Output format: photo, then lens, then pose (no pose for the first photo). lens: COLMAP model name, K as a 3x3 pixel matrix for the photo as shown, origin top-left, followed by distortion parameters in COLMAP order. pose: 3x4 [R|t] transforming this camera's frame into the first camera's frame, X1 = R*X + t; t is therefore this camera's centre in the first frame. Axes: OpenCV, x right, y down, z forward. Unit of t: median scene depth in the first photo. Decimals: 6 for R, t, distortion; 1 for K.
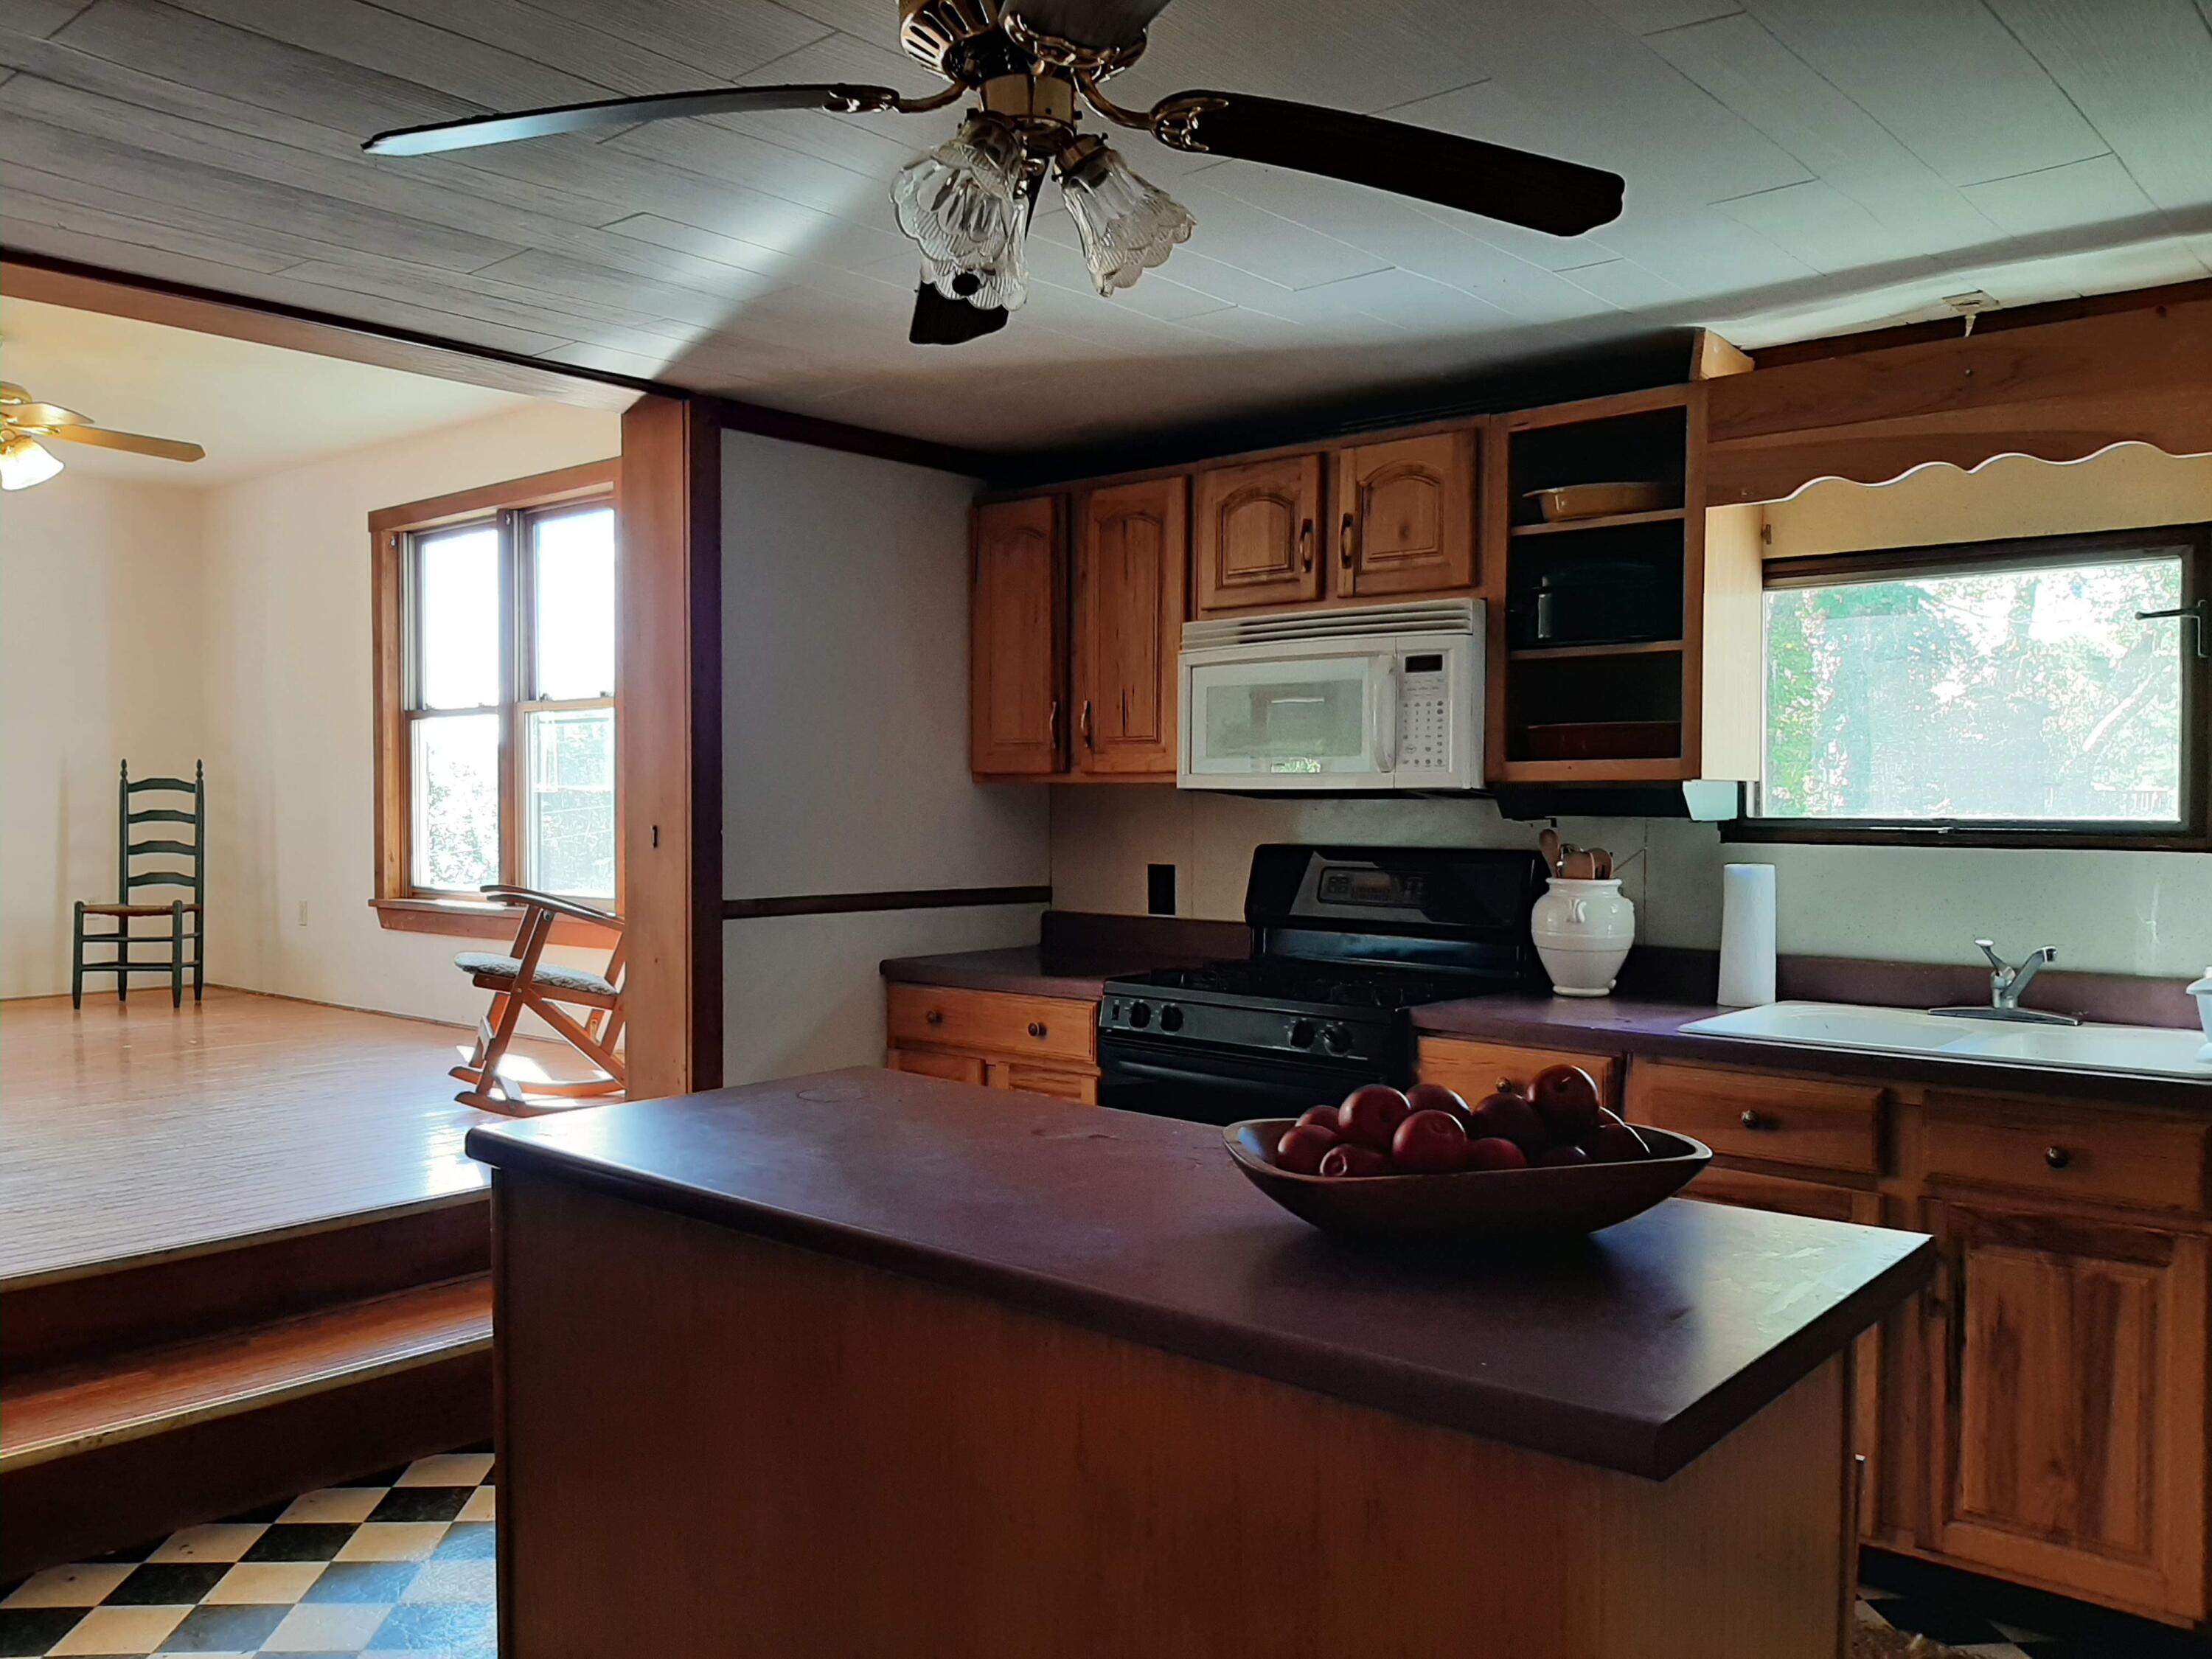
lens RADIAL K [[1702.9, 0, 1106.0], [0, 1702.9, 829.5], [0, 0, 1]] dist [0.038530, -0.080696]
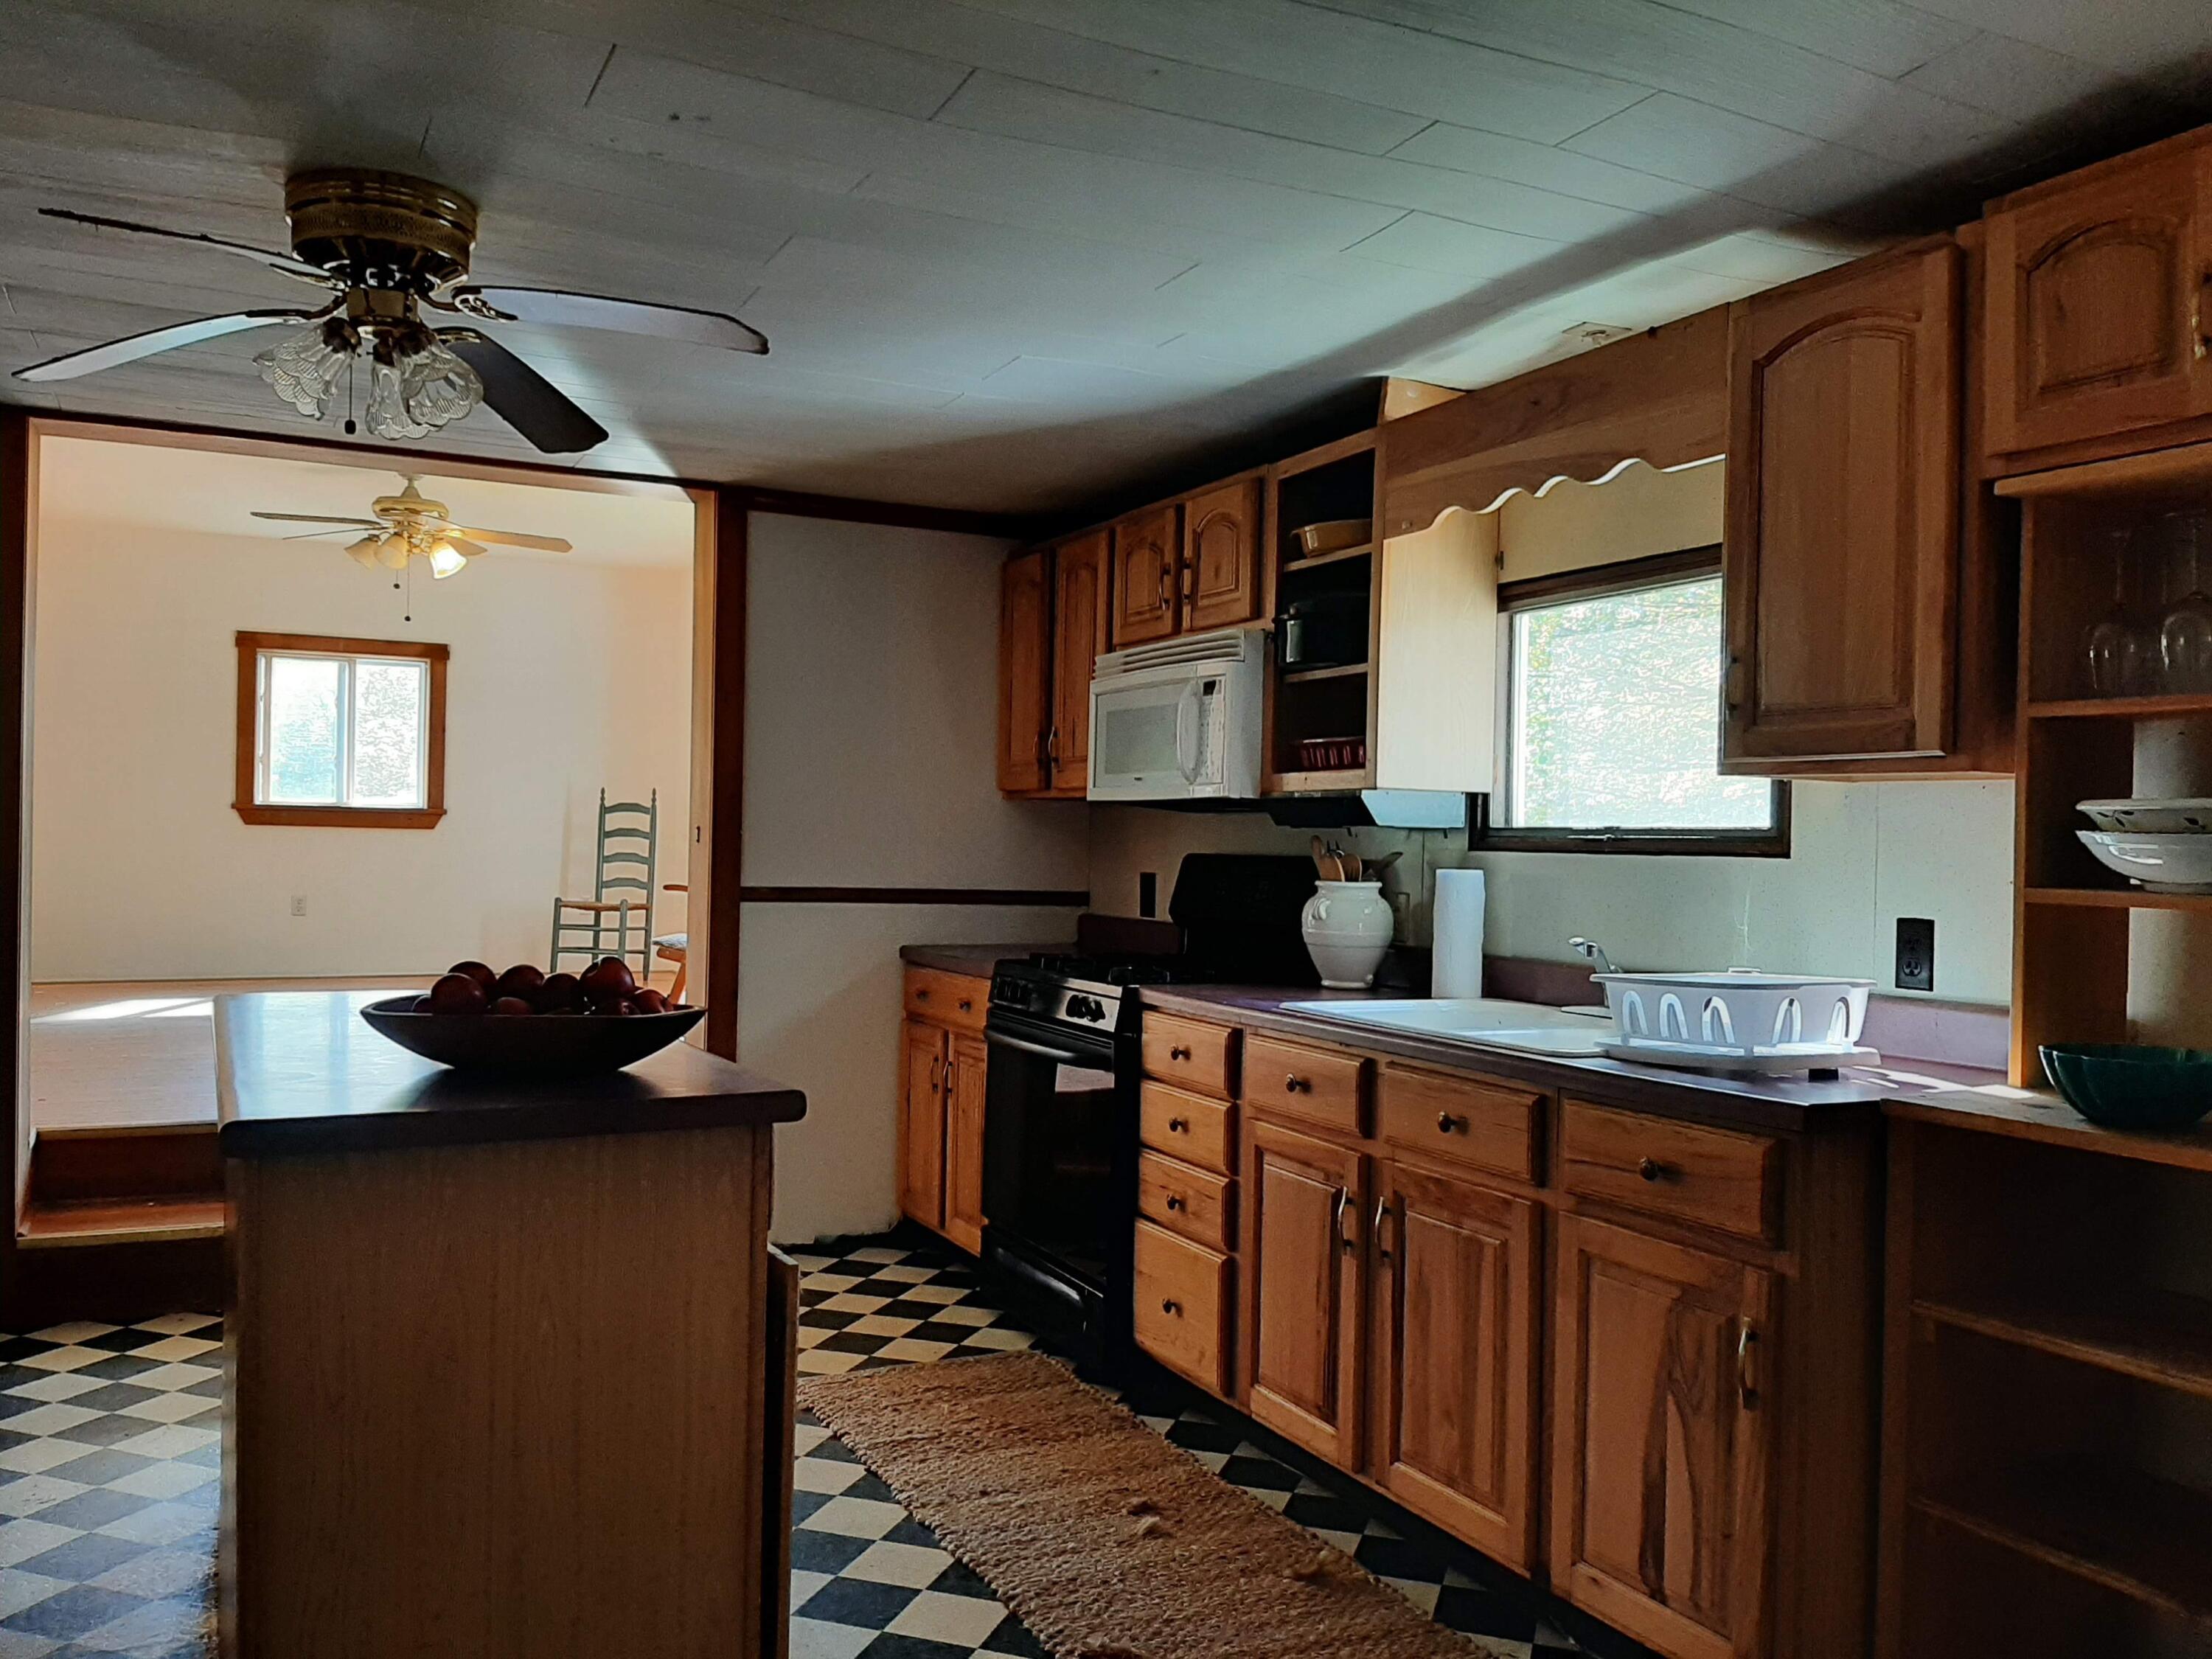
lens RADIAL K [[1687.7, 0, 1106.0], [0, 1687.7, 829.5], [0, 0, 1]] dist [0.006798, 0.002620]
pose [[0.929477, 0.014799, -0.368583, 0.531225], [-0.025796, 0.999356, -0.024927, 0.026256], [0.367977, 0.032677, 0.929261, -0.059583]]
